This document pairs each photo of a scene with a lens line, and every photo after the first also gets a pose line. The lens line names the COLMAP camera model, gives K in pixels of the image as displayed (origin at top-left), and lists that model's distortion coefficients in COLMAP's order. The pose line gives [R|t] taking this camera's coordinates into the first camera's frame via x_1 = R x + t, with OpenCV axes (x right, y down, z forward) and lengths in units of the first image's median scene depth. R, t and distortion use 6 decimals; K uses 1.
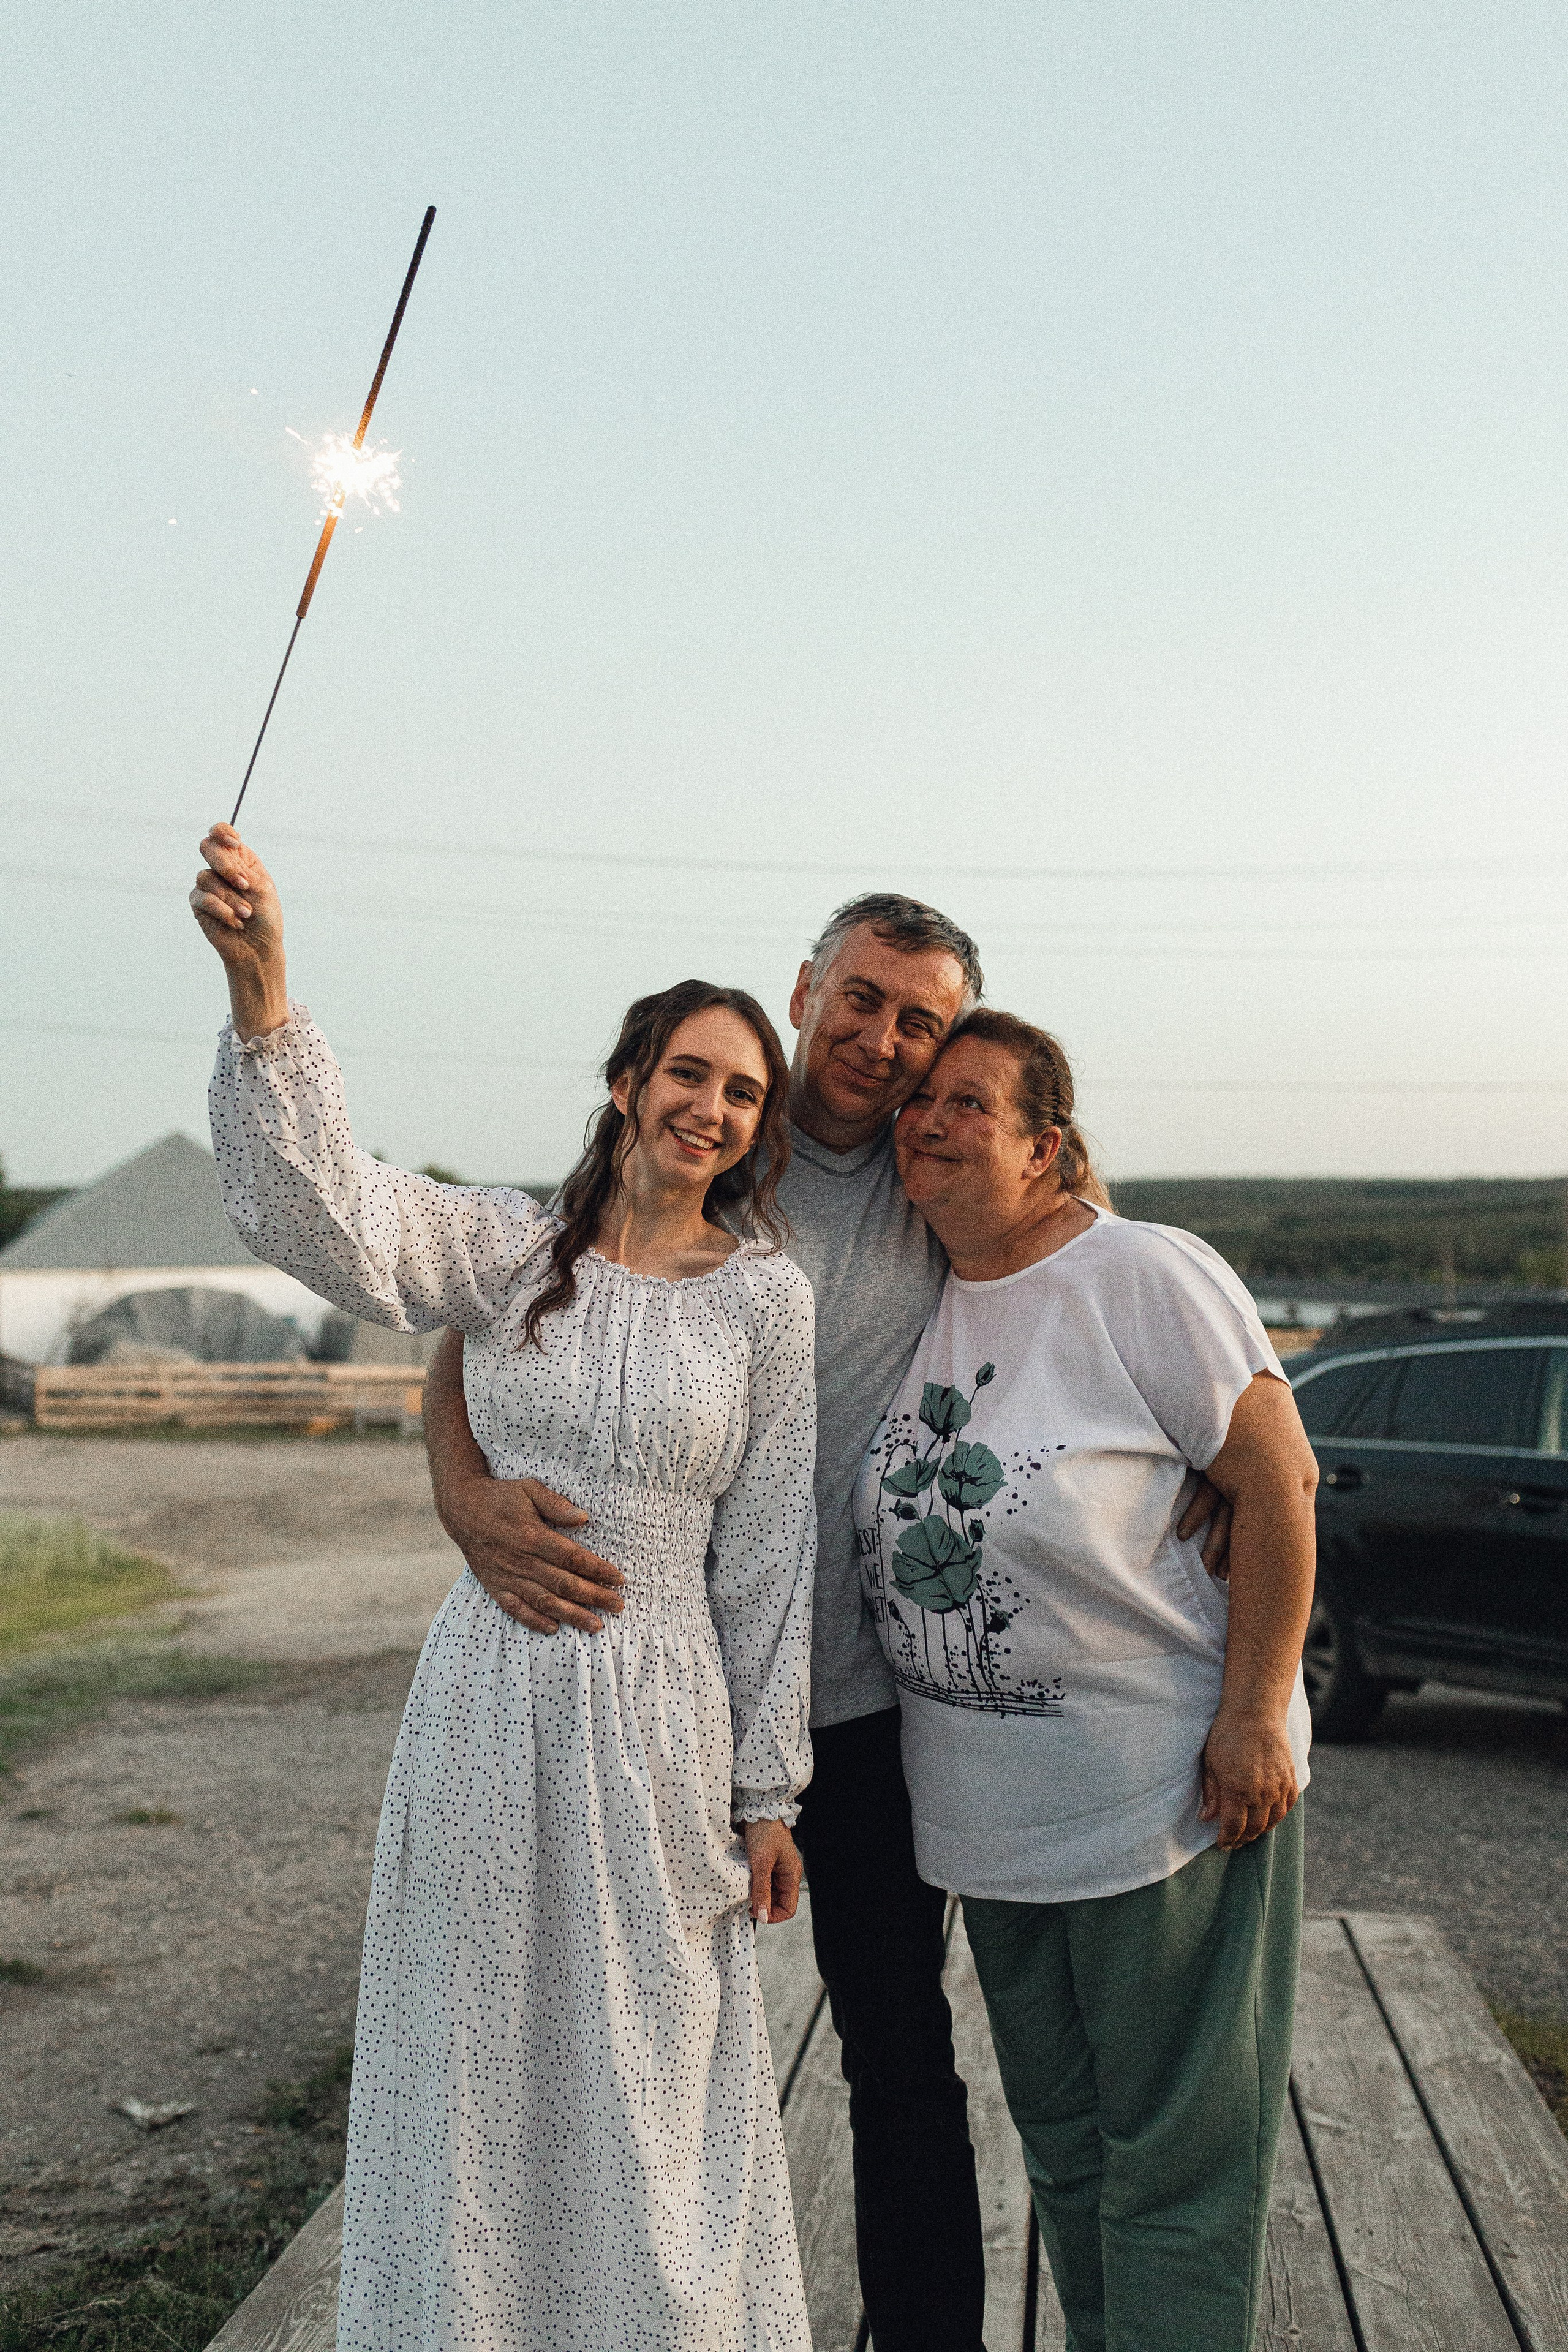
lens RADIAL K [[2228.1, 0, 789.8], [0, 2228.1, 1163.3], [0, 0, 1]] dist [0.003717, 0.003470]
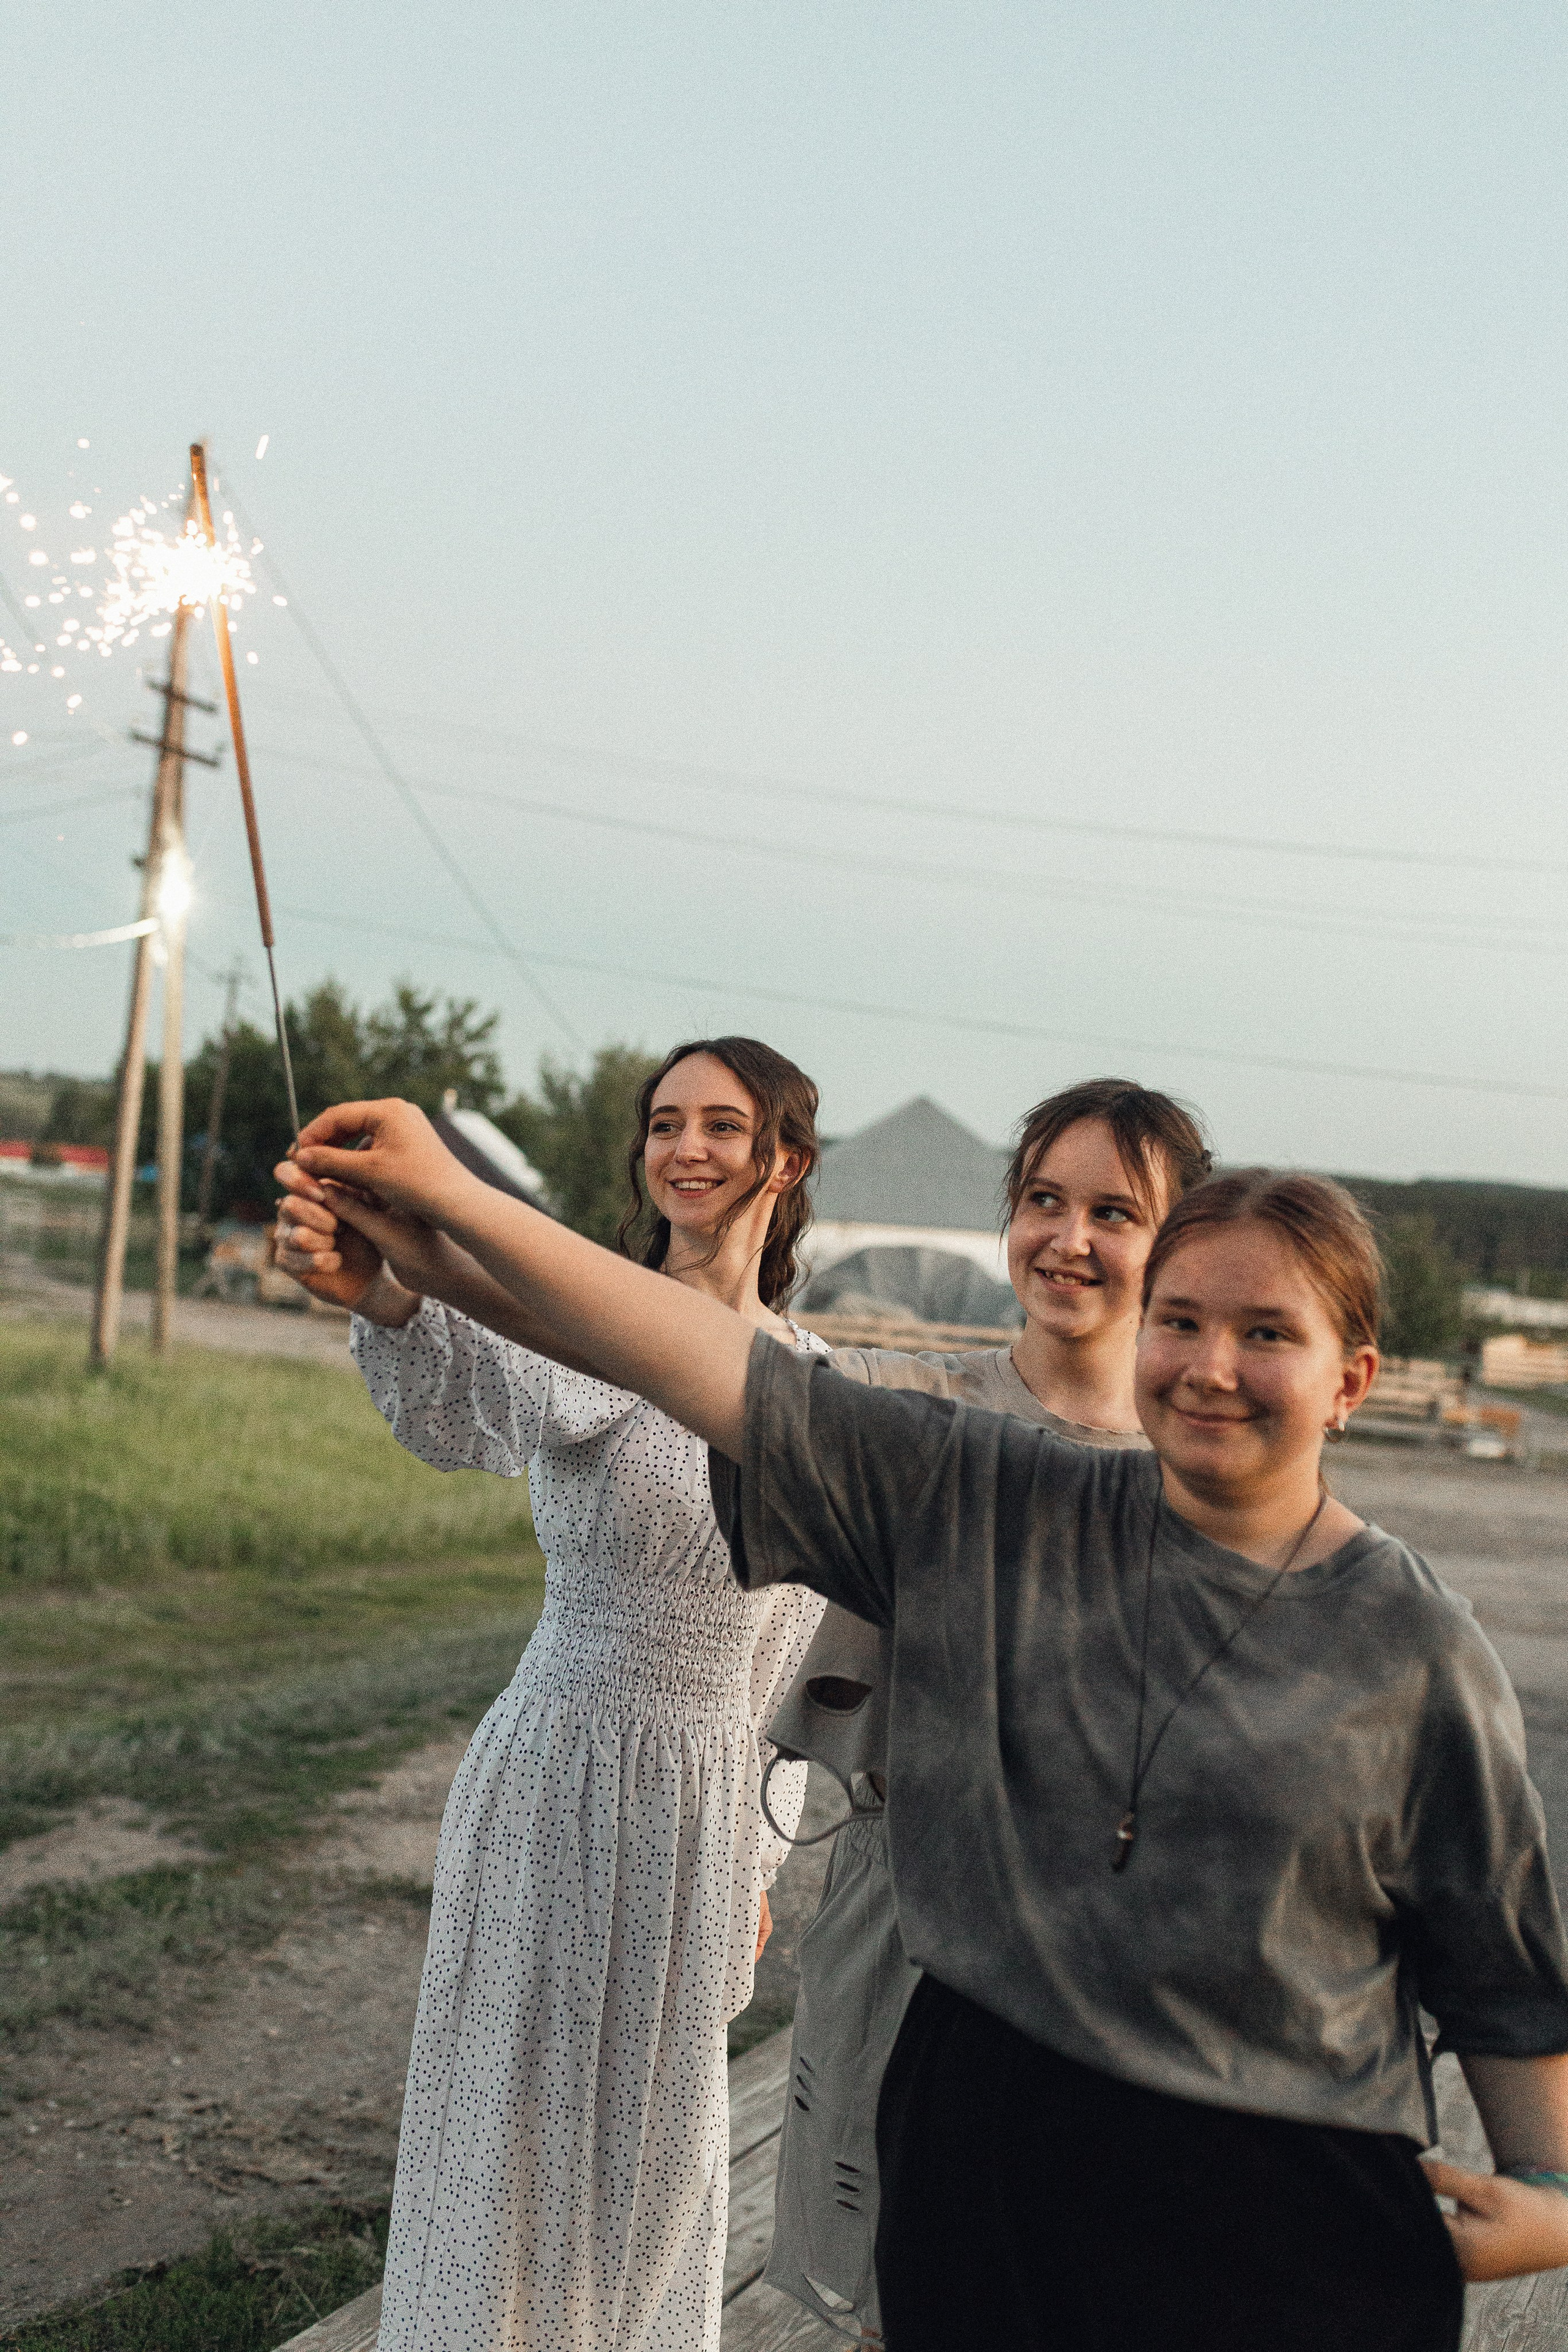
lens RADIAL K [[2228.1, 0, 789.8], [0, 2228.1, 1163.3], [0, 0, 1]] dist [0.003717, 0.003470]
pose [[0.939066, 0.077142, -0.334970, 0.159480], [-0.073436, 0.997017, 0.023734, -0.028649], [0.335801, 0.002311, 0.941930, 0.067187]]
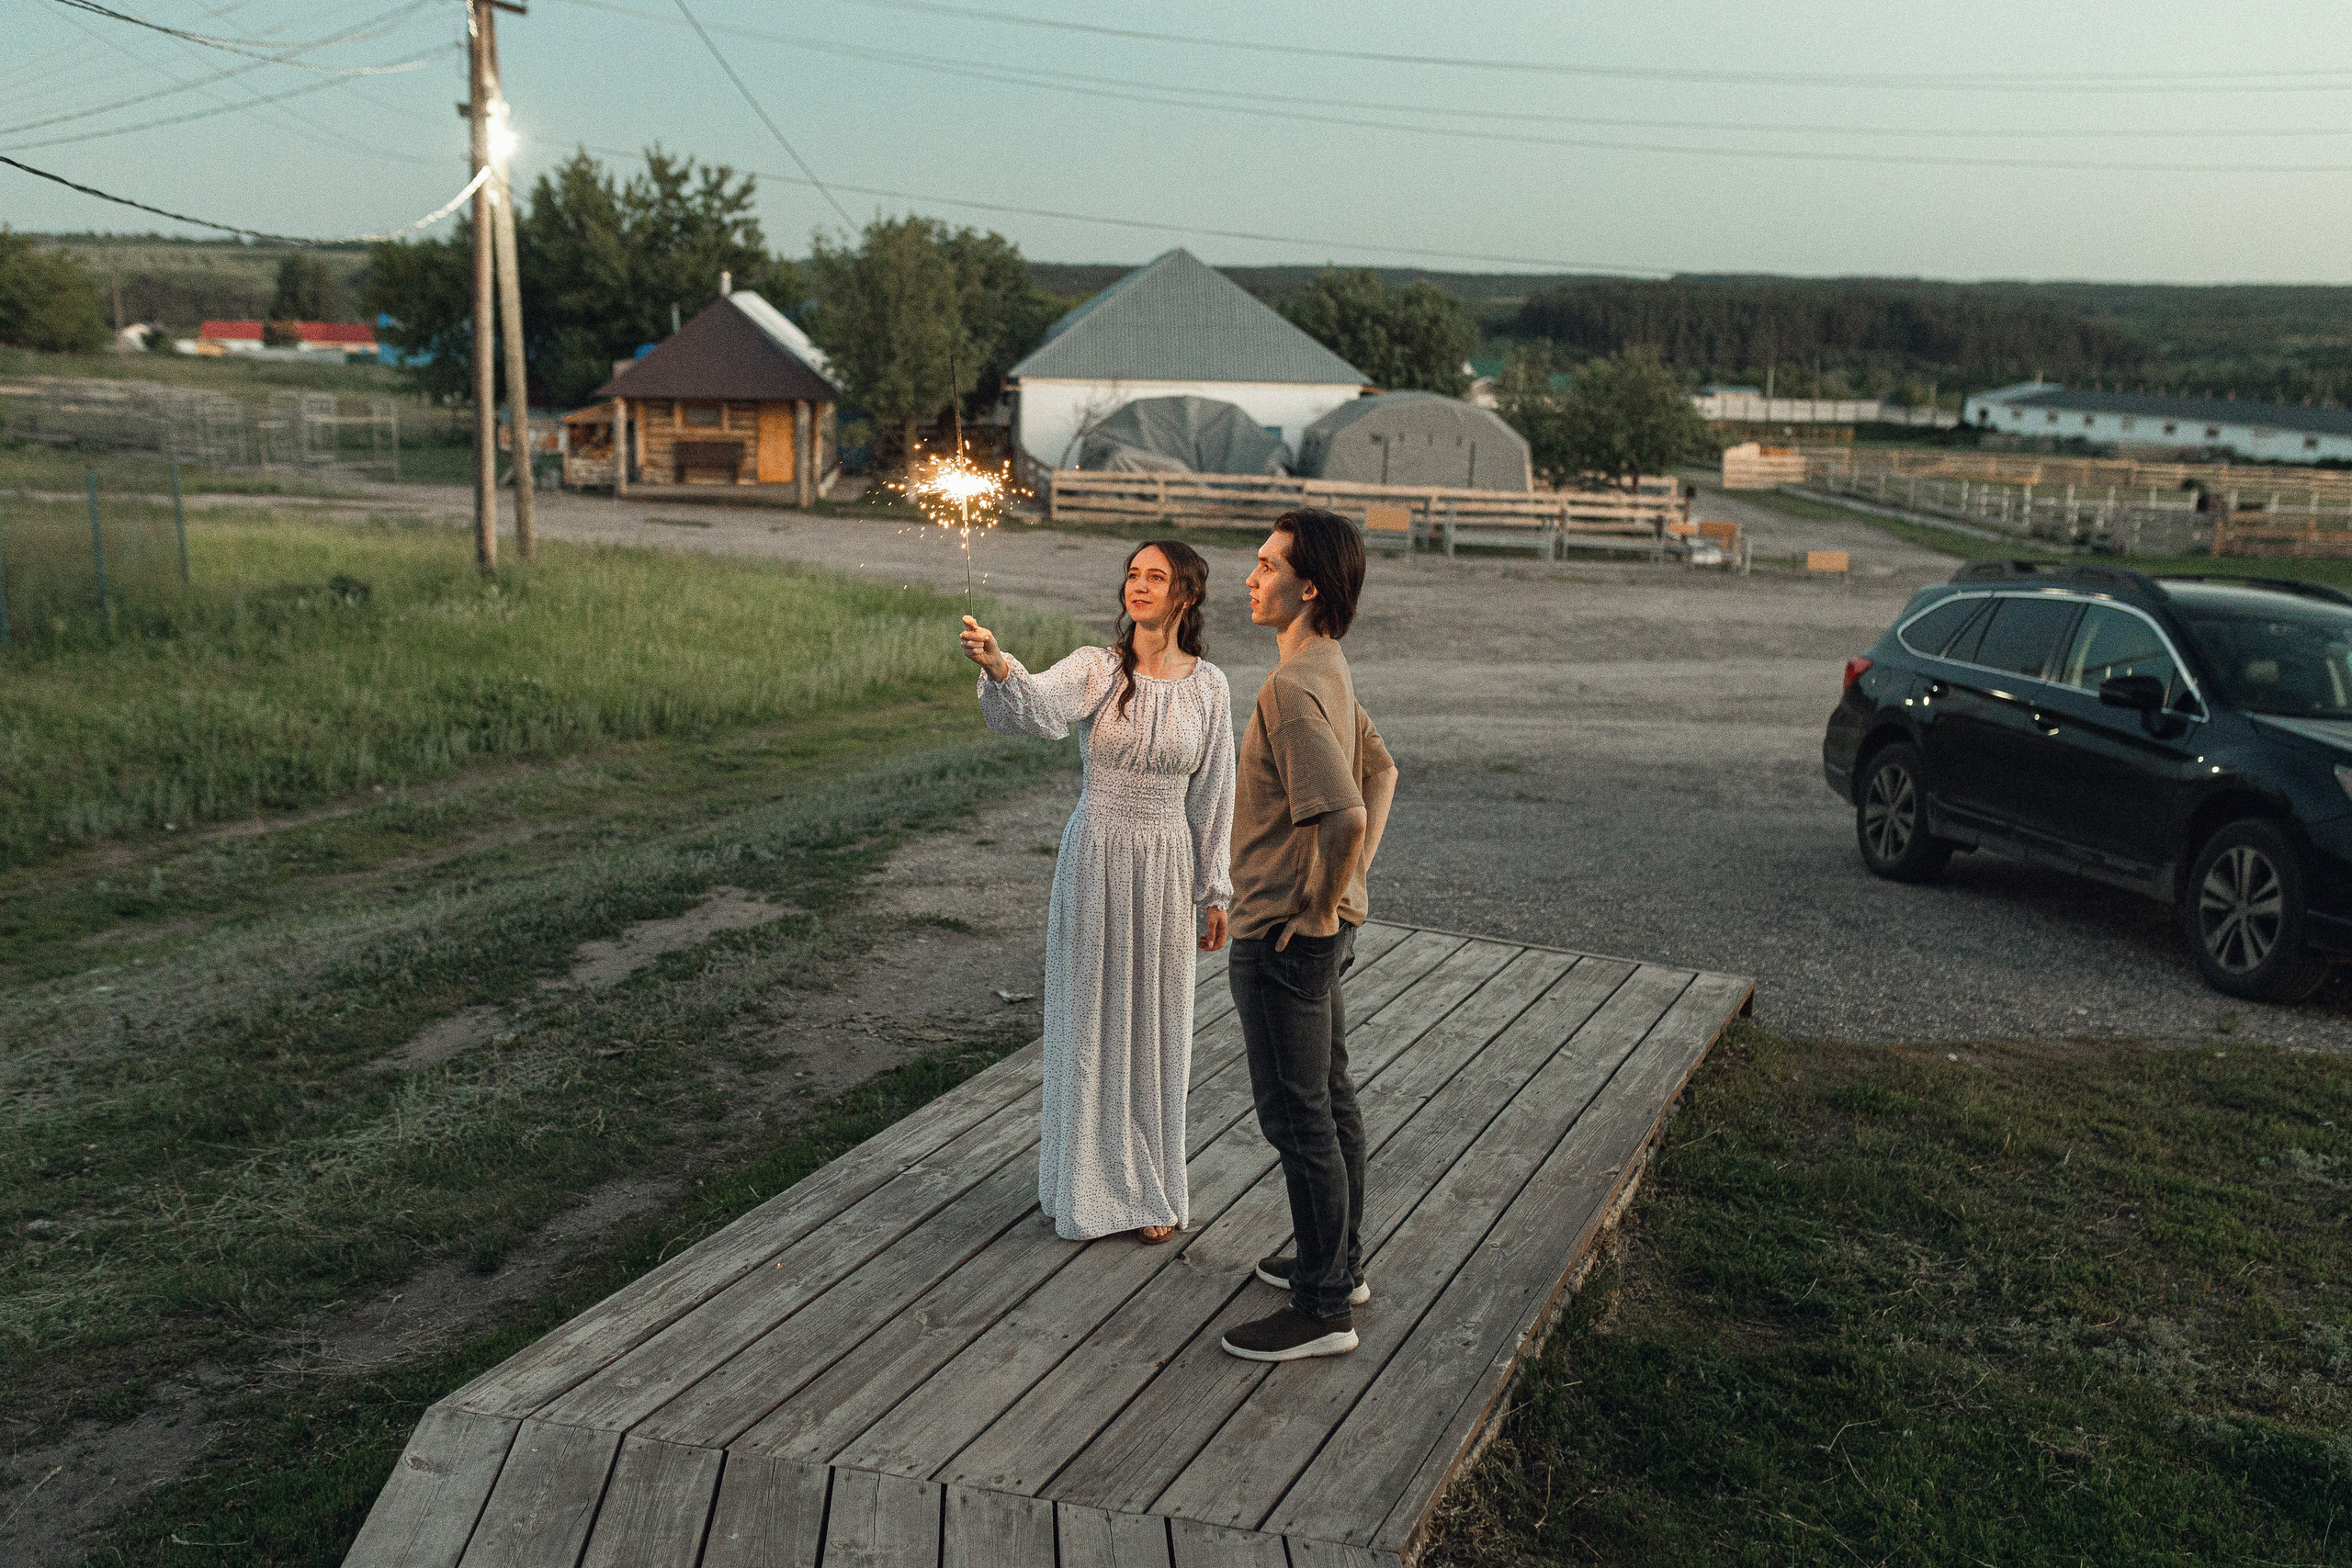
lens RADIAL K [[2240.7, 0, 1186.7], [0, 2240.7, 774.6], [0, 0, 1]] dist [0.000522, 0.011457]
pose [[0.961349, 0.084556, -0.262028, 0.332434], [-0.022003, 0.972225, 0.233011, -0.201449], [0.274452, -0.218240, 0.936508, -0.688445]]
